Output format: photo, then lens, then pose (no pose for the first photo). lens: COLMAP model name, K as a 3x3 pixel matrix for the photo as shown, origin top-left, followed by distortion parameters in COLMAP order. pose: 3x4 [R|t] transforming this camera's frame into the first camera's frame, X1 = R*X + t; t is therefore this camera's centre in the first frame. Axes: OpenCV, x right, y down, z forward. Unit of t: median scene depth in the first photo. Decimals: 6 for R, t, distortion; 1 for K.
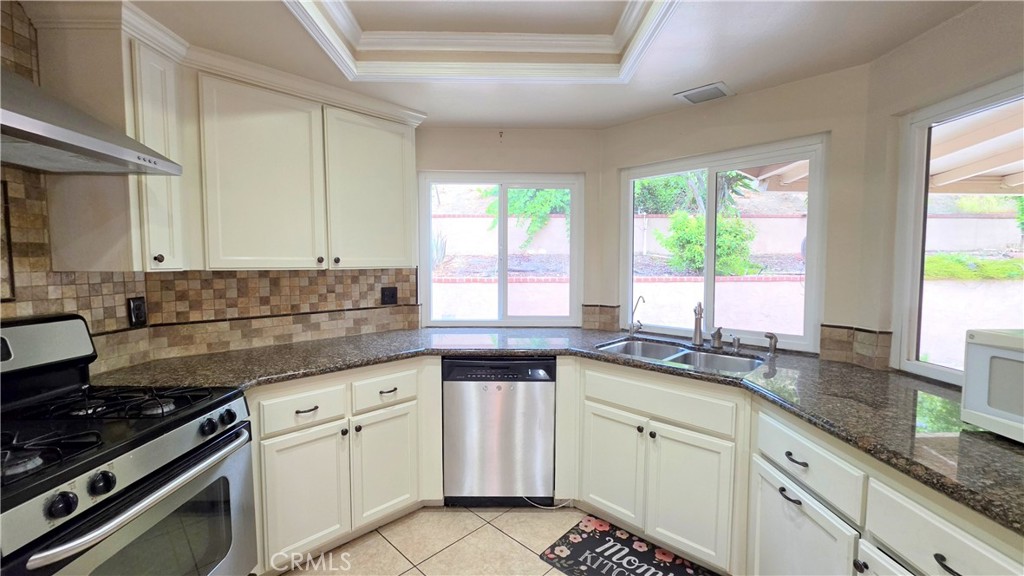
lens RADIAL K [[417.0, 0, 509.8], [0, 417.0, 287.2], [0, 0, 1]] dist [-0.004835, -0.000092]
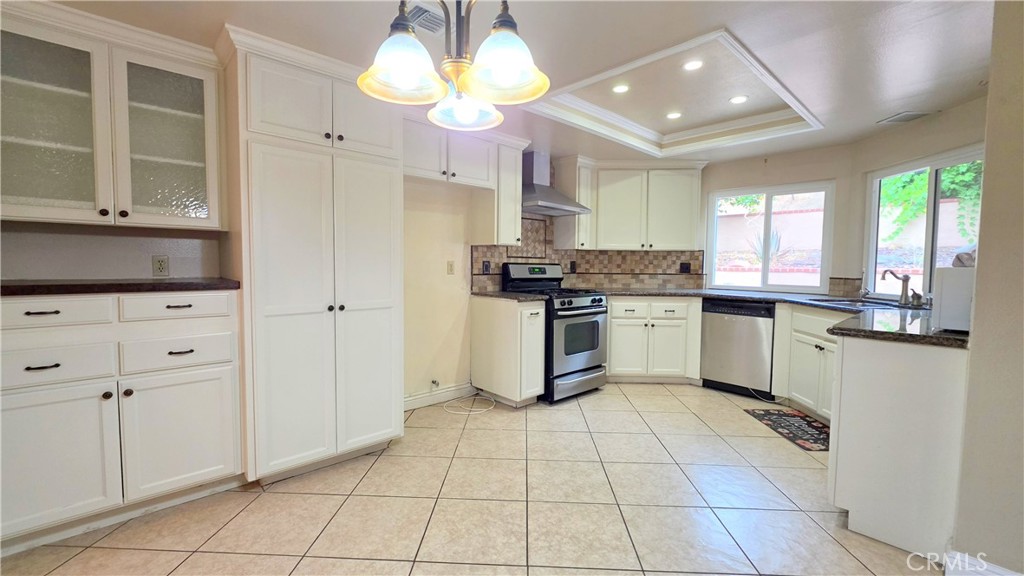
lens RADIAL K [[417.0, 0, 509.8], [0, 417.0, 287.2], [0, 0, 1]] dist [-0.004835, -0.000092]
pose [[0.671359, 0.049302, -0.739491, 0.626758], [-0.052030, 0.998458, 0.019332, 0.132304], [0.739304, 0.025497, 0.672889, -0.853515]]
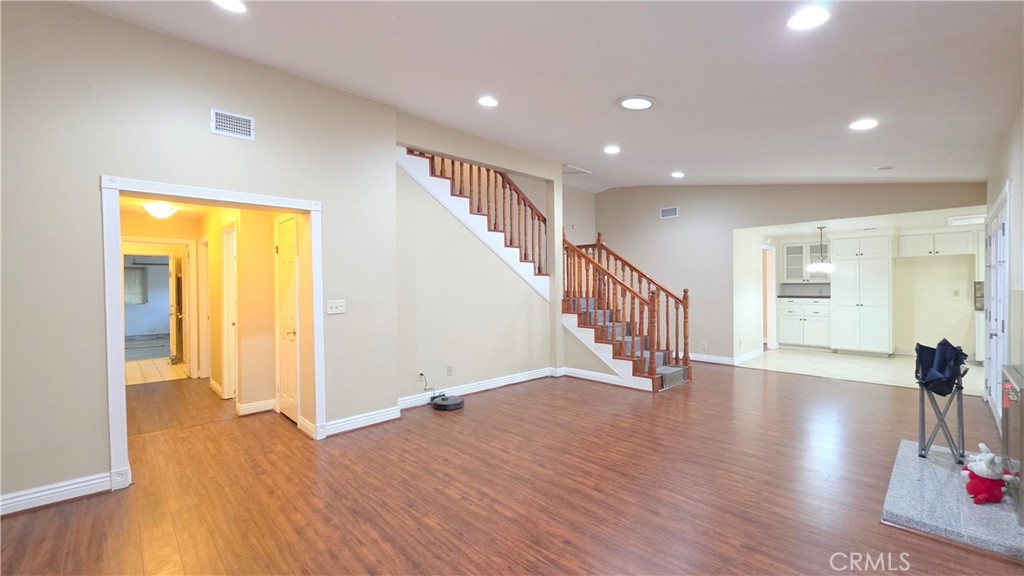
lens RADIAL K [[418.6, 0, 504.4], [0, 418.6, 288.2], [0, 0, 1]] dist [-0.002721, -0.000411]
pose [[-0.741058, 0.009361, -0.671375, 4.139530], [-0.029410, 0.998491, 0.046385, 0.010149], [0.670796, 0.054119, -0.739665, 0.121332]]
